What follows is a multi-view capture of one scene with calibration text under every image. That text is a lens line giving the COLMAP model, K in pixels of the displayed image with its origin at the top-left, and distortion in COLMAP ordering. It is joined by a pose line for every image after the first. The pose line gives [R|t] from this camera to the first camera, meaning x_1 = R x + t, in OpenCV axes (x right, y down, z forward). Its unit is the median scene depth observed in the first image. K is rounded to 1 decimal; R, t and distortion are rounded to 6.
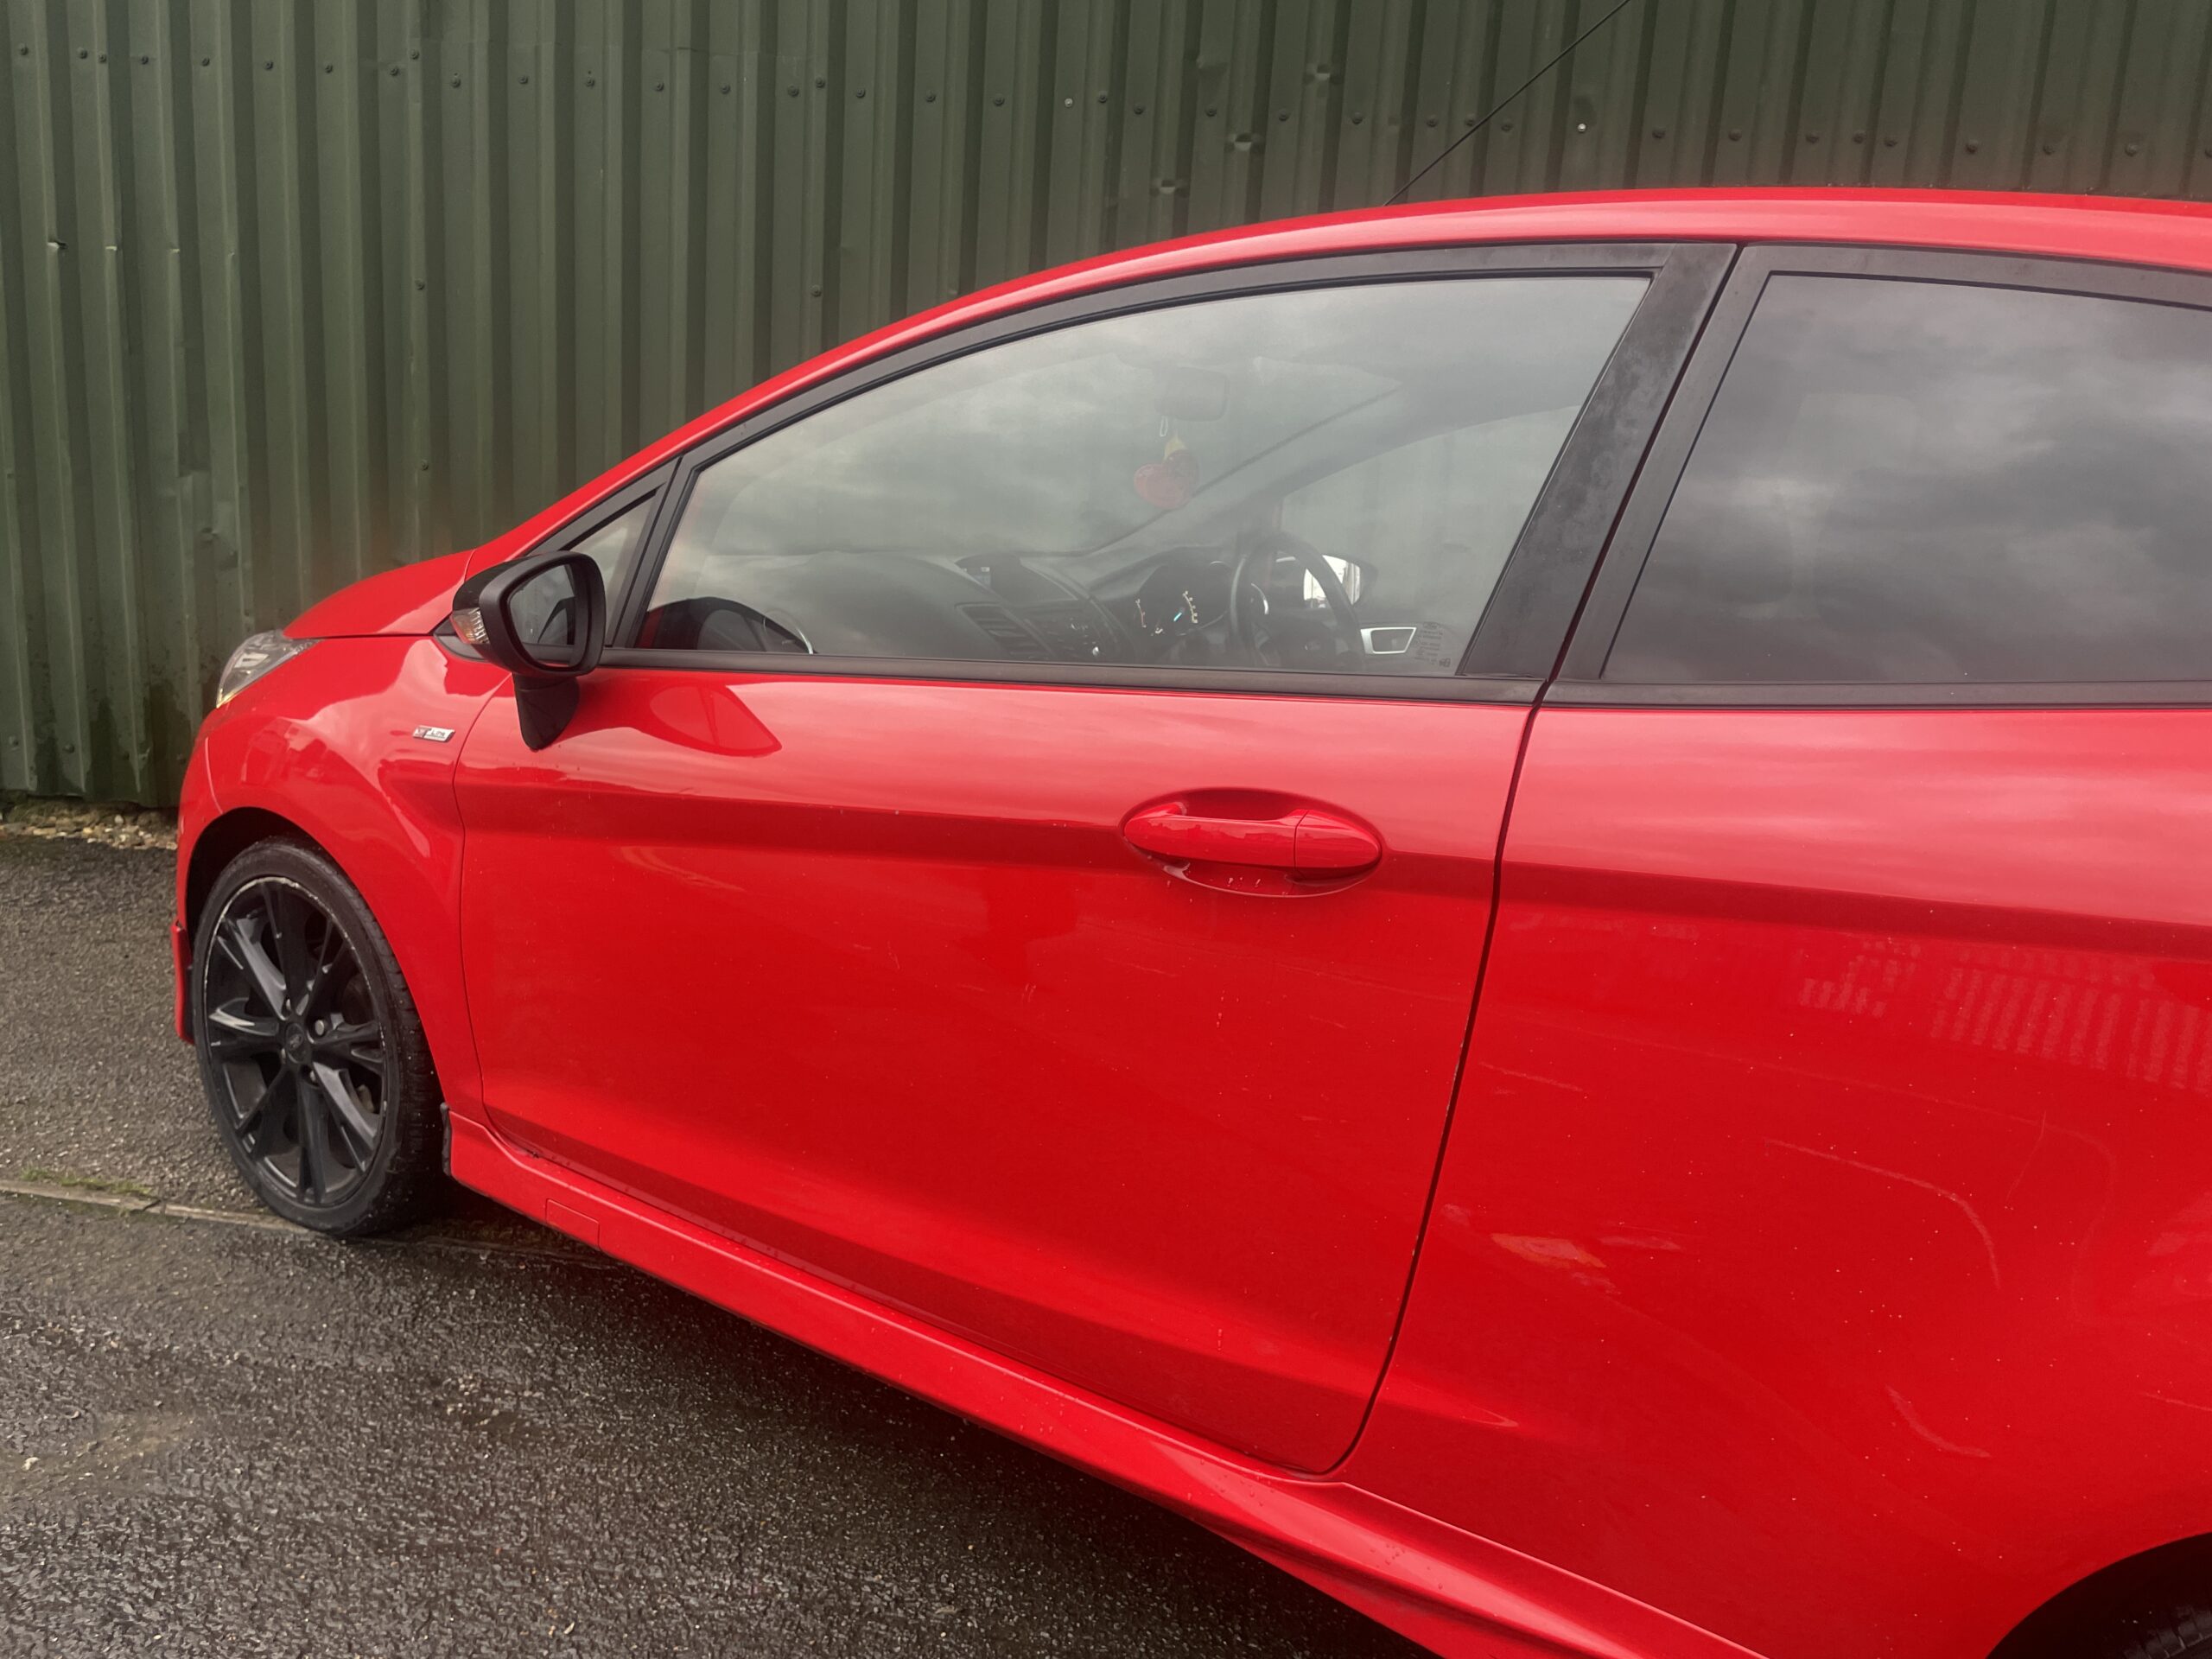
lens RADIAL K [[1648.0, 0, 1112.9], [0, 1648.0, 812.8], [0, 0, 1]] dist [0.097161, -0.136663]
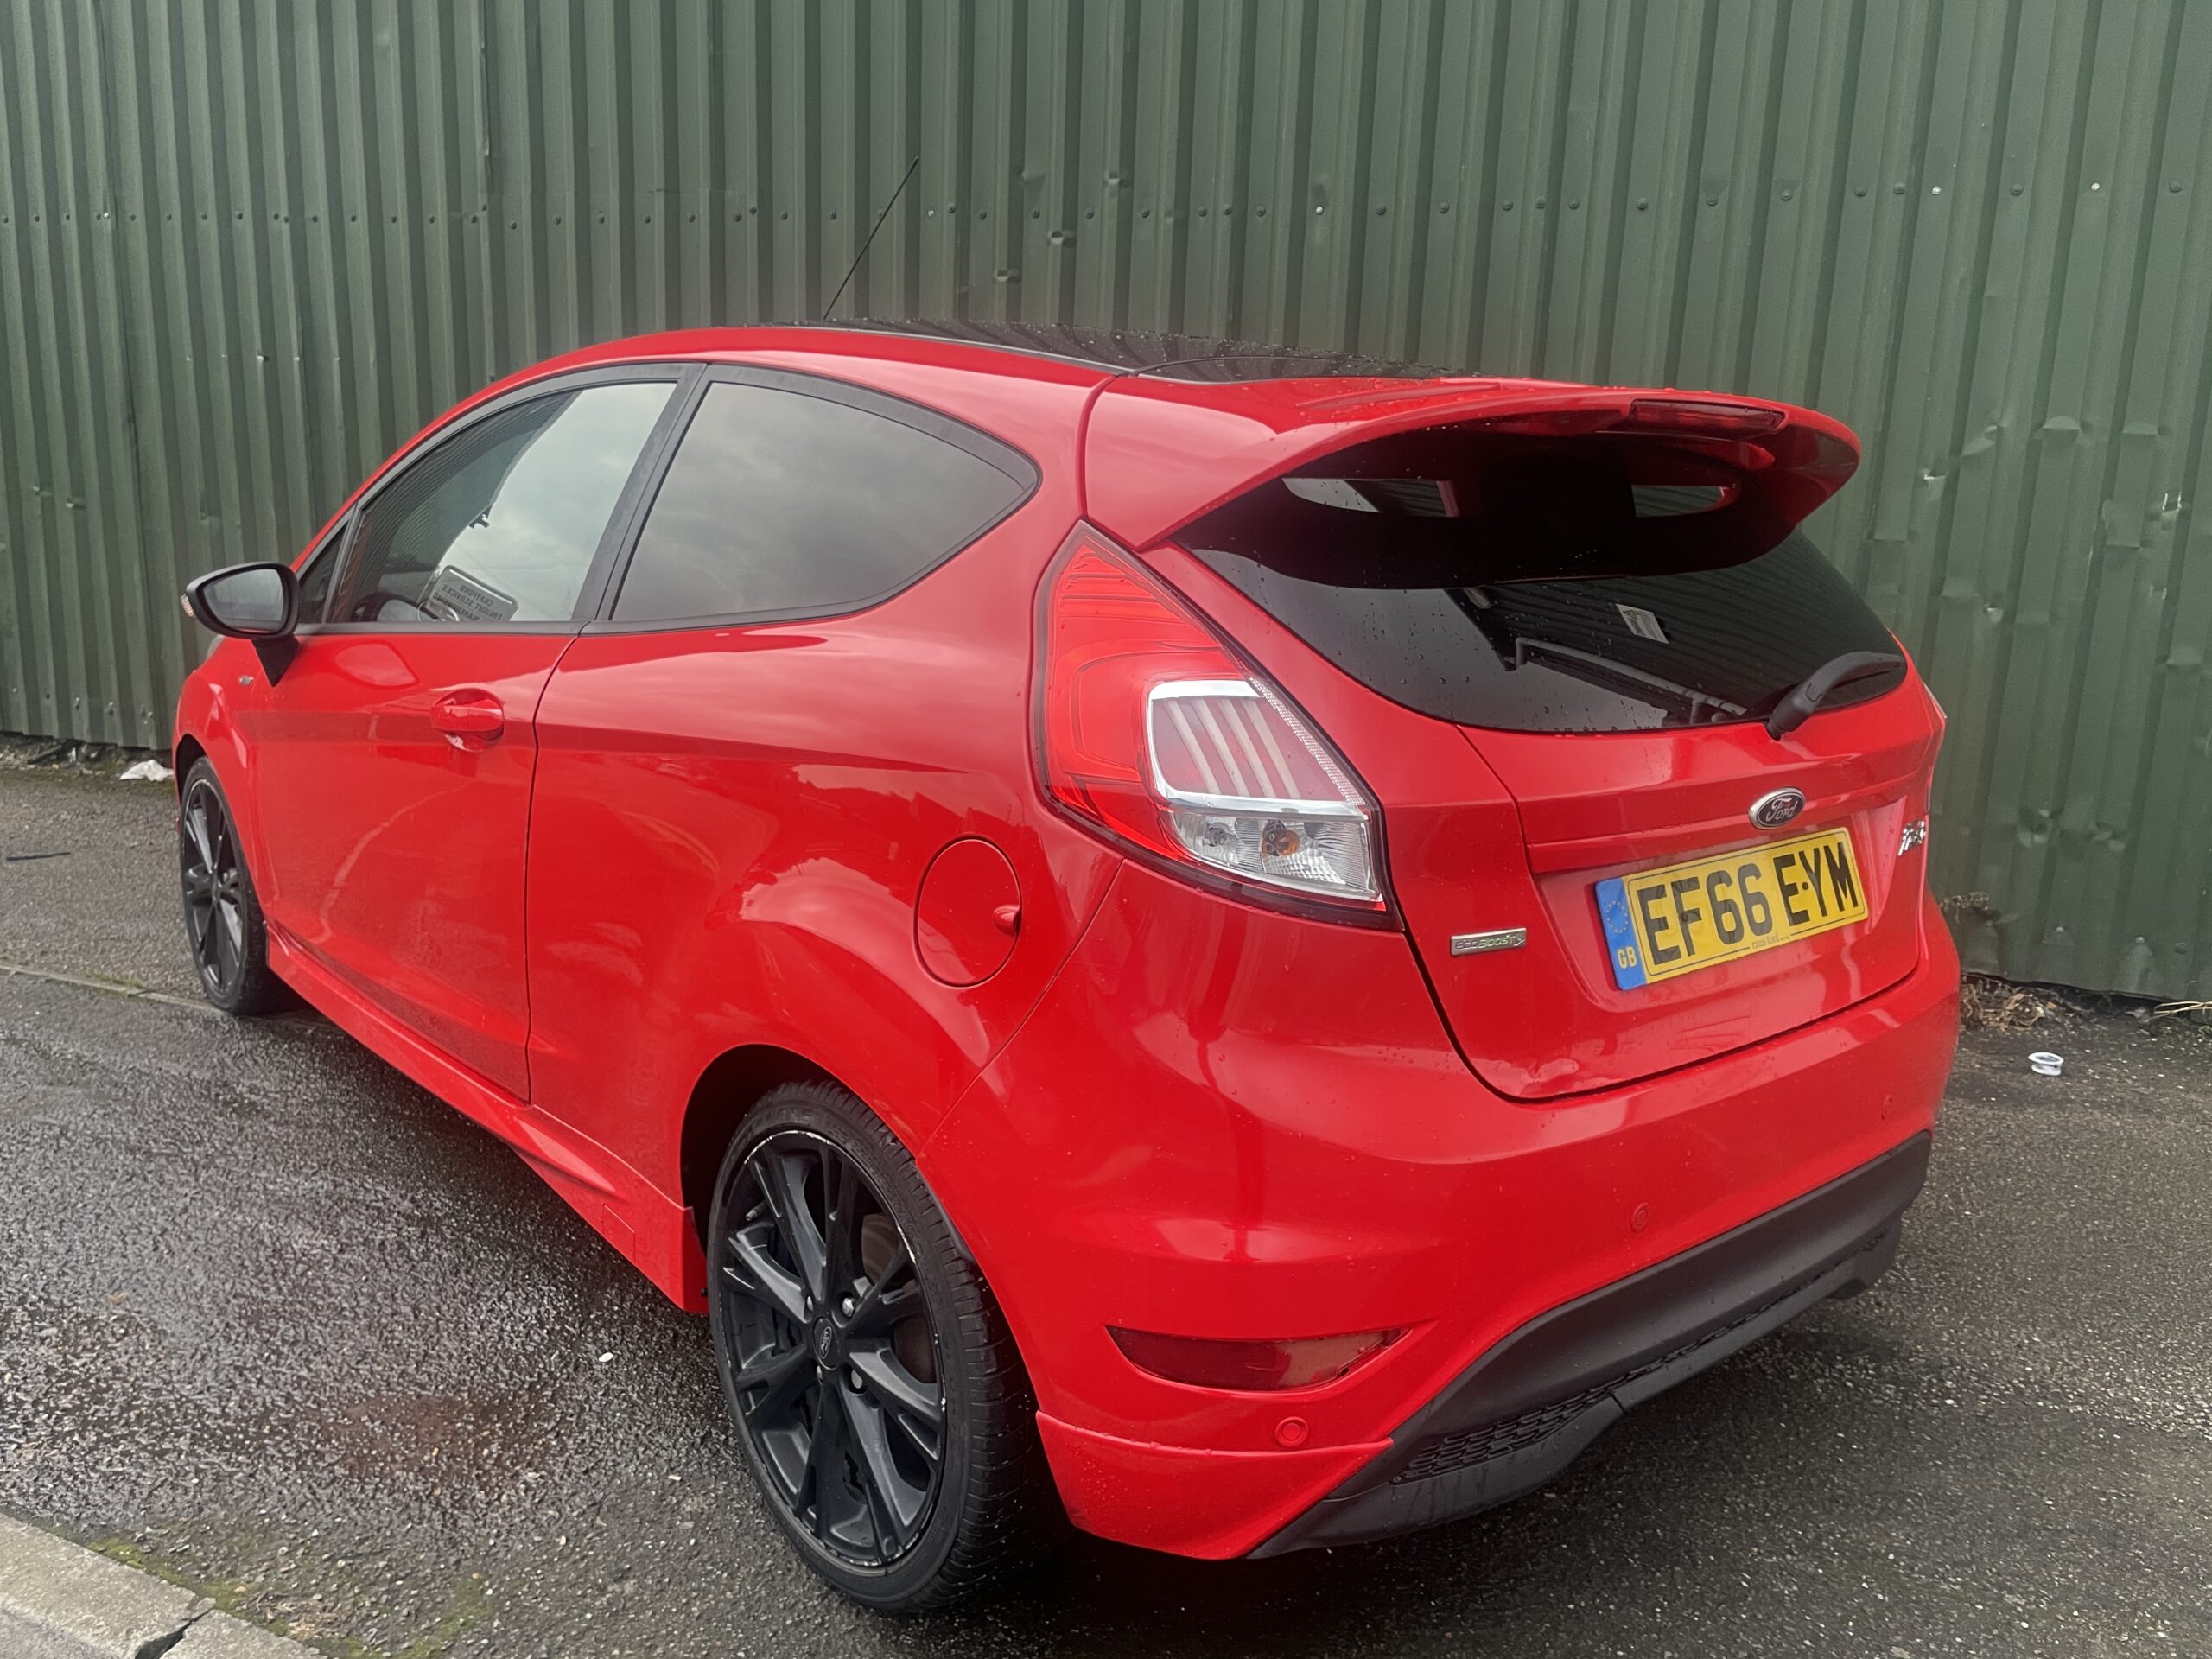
lens RADIAL K [[1670.3, 0, 1106.0], [0, 1670.3, 829.5], [0, 0, 1]] dist [0.100602, -0.135820]
pose [[0.969943, 0.022506, -0.242291, 0.714500], [-0.025863, 0.999608, -0.010683, 0.083156], [0.241955, 0.016628, 0.970145, -0.332811]]
